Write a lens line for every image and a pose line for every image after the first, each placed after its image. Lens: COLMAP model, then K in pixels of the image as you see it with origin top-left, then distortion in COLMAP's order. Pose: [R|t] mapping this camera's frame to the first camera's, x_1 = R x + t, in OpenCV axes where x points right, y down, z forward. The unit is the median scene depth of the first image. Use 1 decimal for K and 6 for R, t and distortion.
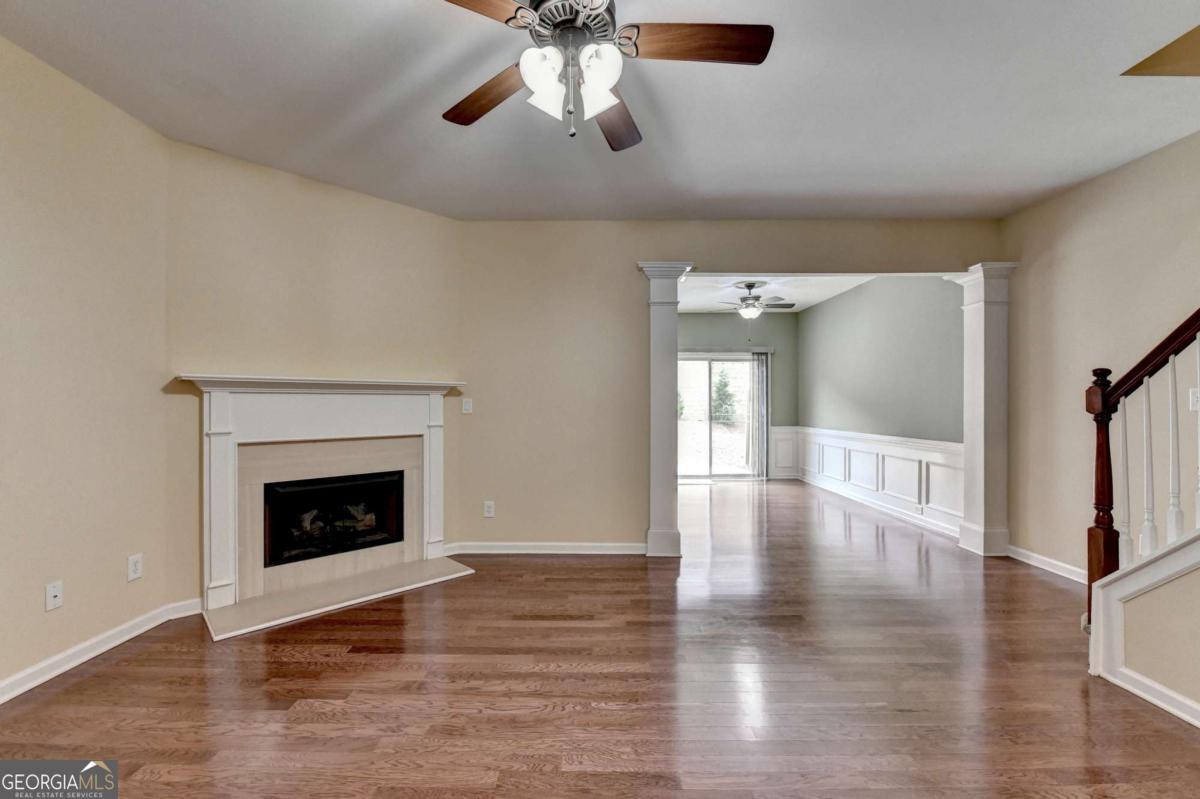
lens RADIAL K [[502.2, 0, 591.9], [0, 502.2, 397.9], [0, 0, 1]] dist [-0.017489, -0.001868]
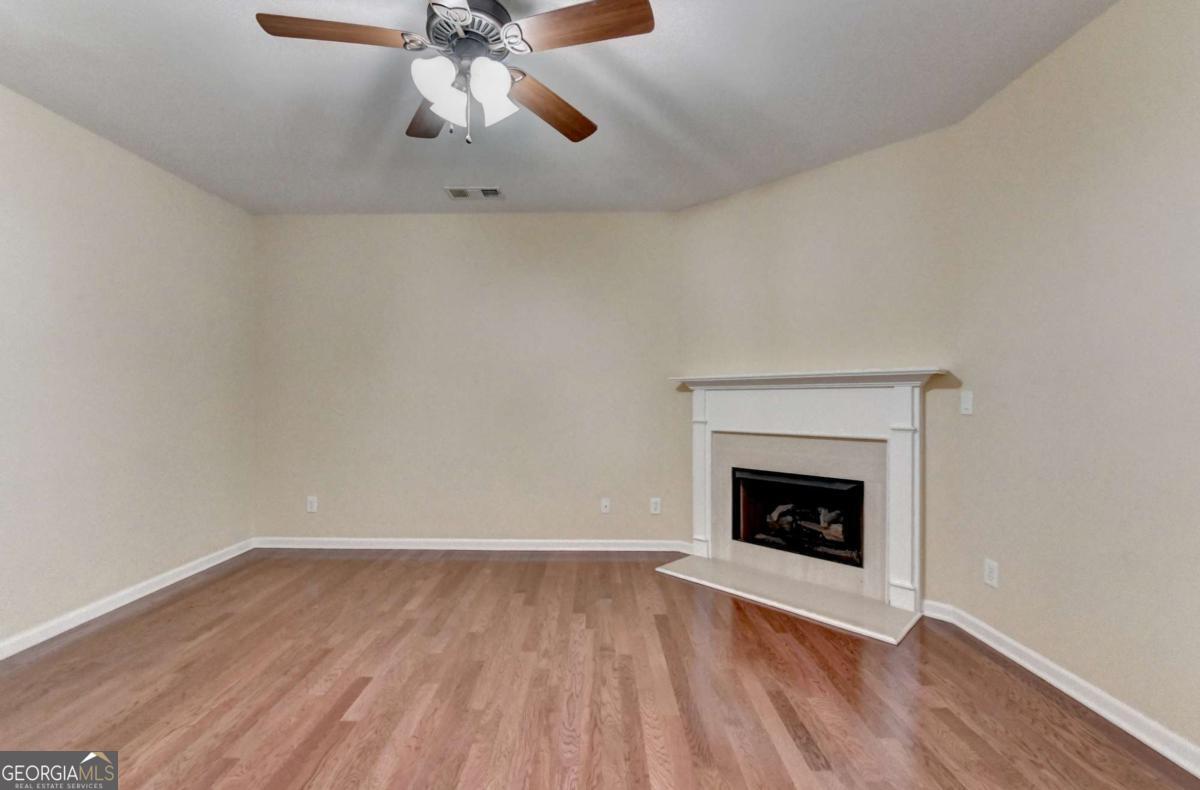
lens RADIAL K [[518.7, 0, 591.6], [0, 518.7, 388.5], [0, 0, 1]] dist [-0.008636, -0.000238]
pose [[-0.029489, -0.018189, -0.999400, 0.572880], [0.014505, 0.999721, -0.018623, 0.004193], [0.999460, -0.015046, -0.029217, 0.705239]]
